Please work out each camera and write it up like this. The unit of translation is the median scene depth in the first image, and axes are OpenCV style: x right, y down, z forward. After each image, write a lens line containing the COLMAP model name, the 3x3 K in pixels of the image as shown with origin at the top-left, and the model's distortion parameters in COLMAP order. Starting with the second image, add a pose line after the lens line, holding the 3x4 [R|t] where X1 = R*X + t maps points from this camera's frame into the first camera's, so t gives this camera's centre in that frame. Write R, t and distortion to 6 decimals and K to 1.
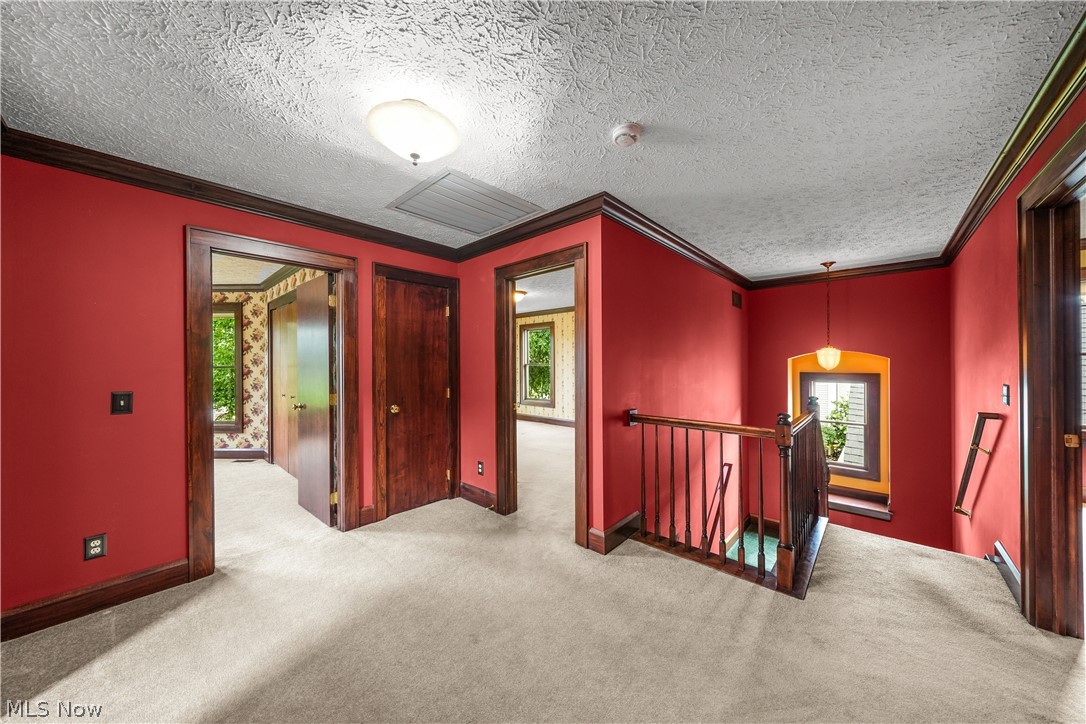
lens RADIAL K [[367.4, 0, 540.0], [0, 367.4, 359.5], [0, 0, 1]] dist [-0.000981, 0.000049]
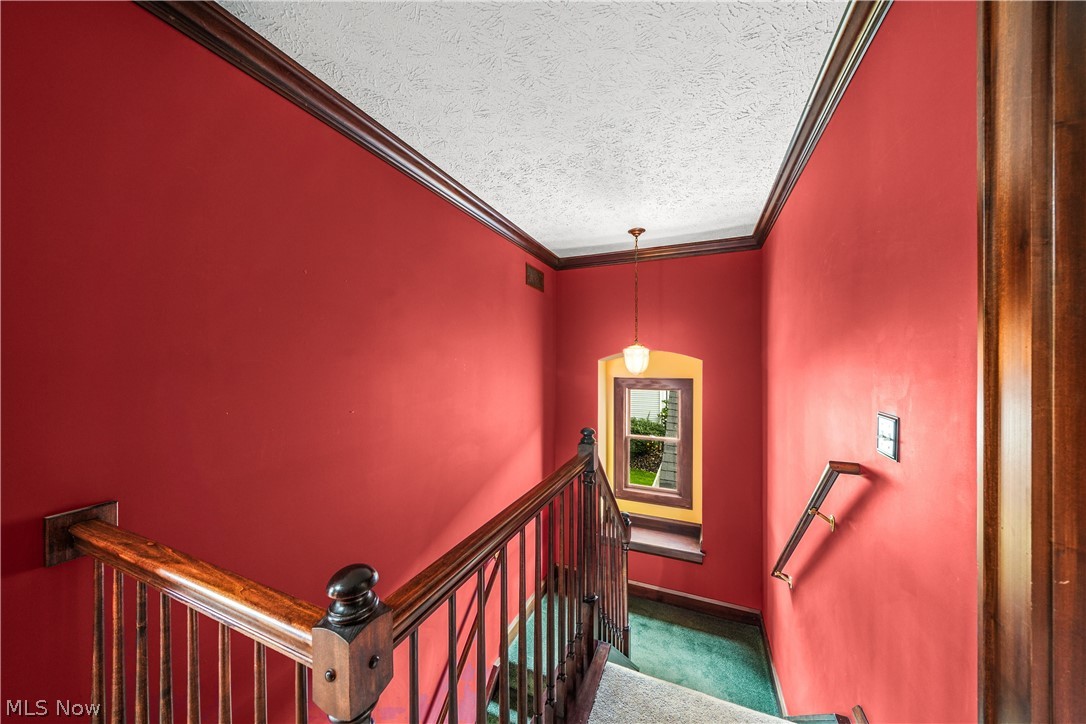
lens RADIAL K [[367.4, 0, 544.7], [0, 367.4, 362.9], [0, 0, 1]] dist [-0.000981, 0.000049]
pose [[0.939634, 0.001398, 0.342178, 0.358111], [-0.003210, 0.999984, 0.004730, 0.000222], [-0.342166, -0.005543, 0.939623, 0.367413]]
